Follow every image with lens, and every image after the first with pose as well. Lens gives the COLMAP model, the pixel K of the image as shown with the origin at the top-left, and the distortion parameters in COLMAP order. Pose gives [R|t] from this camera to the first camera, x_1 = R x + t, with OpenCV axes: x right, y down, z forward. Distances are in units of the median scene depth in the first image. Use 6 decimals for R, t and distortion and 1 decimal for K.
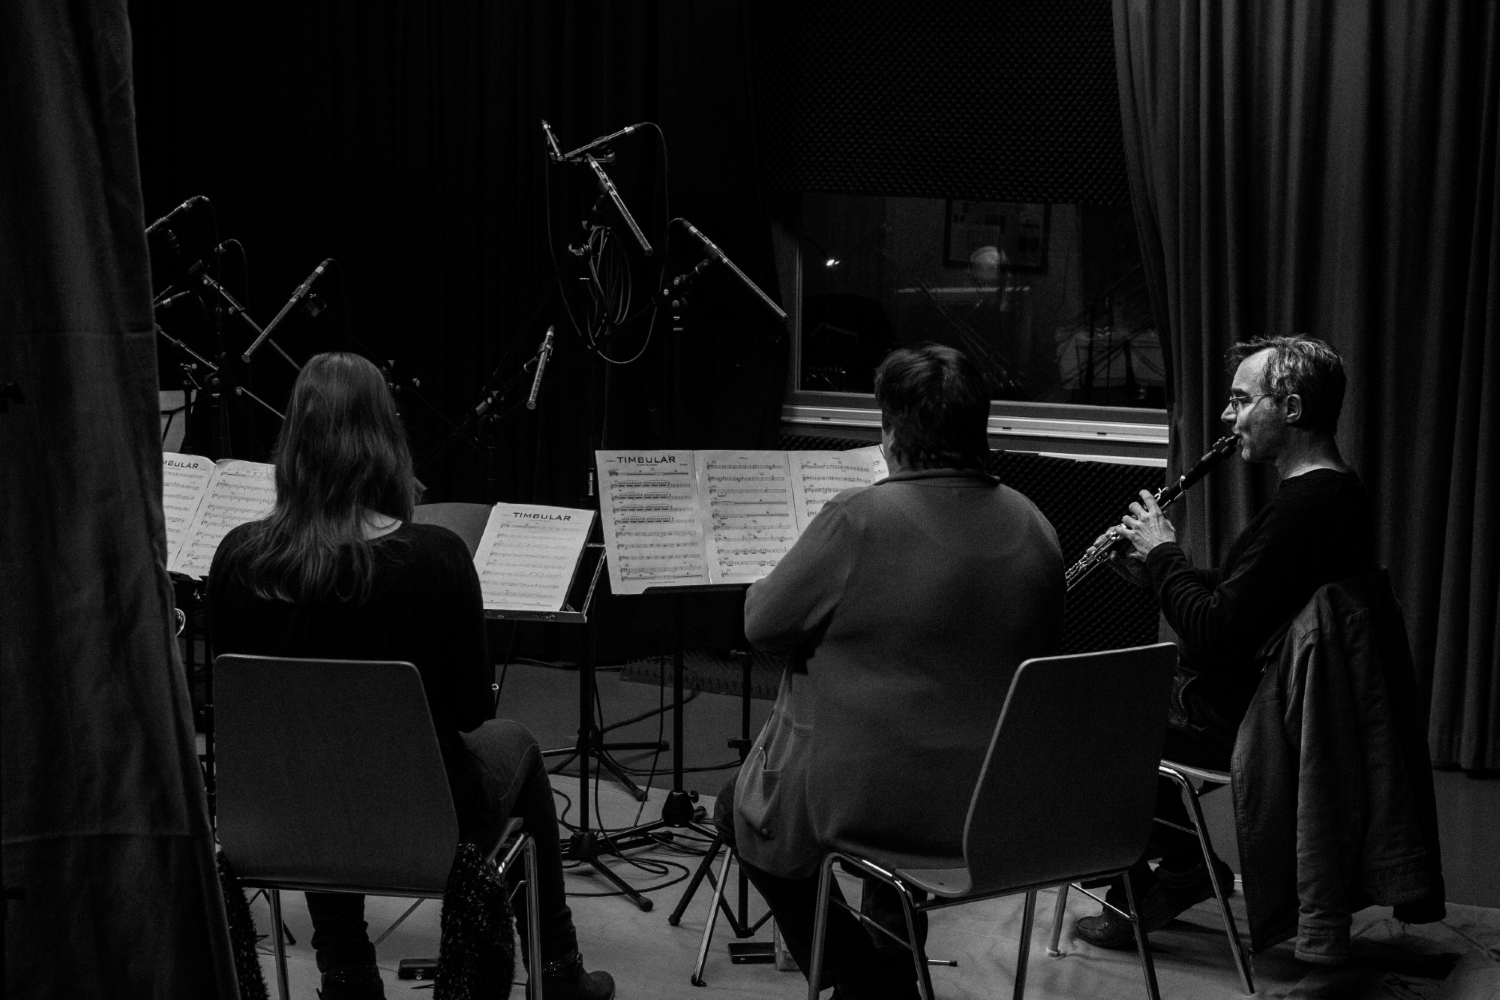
lens RADIAL K [[2718.7, 0, 754.8], [0, 2718.7, 500.5], [0, 0, 1]] dist [-0.027889, 0.000000]
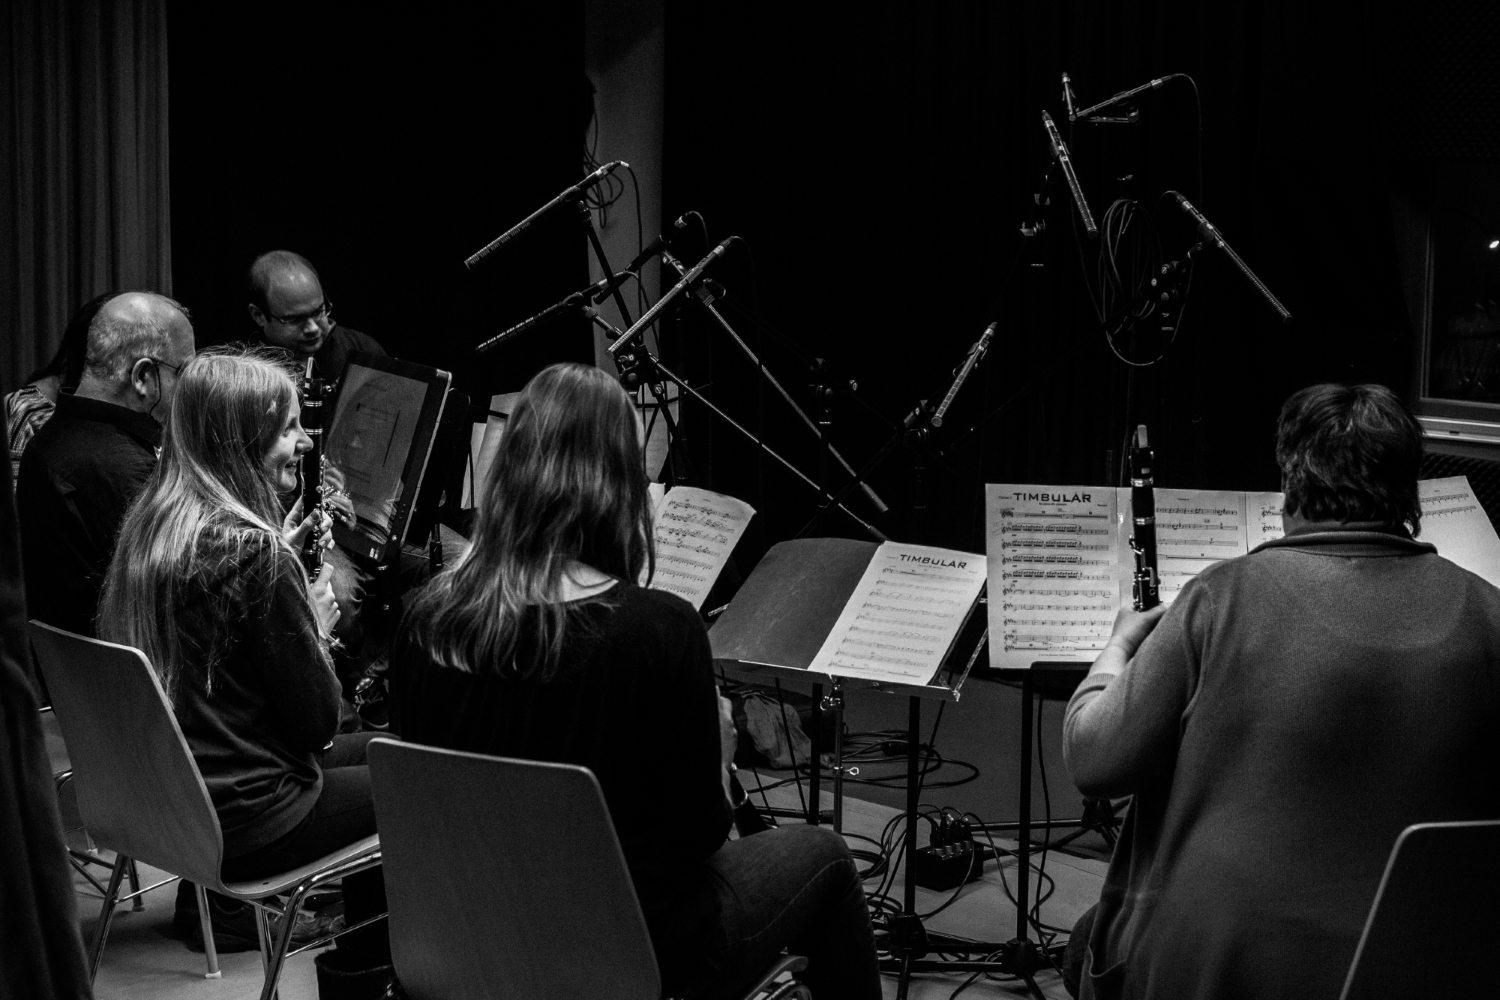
lens RADIAL K [[2718.7, 0, 744.1], [0, 2718.7, 499.2], [0, 0, 1]] dist [-0.027889, 0.000000]
pose [[0.949438, 0.041413, -0.311210, 0.120560], [-0.038169, 0.999135, 0.016512, -0.024121], [0.311625, -0.003799, 0.950198, 0.224063]]
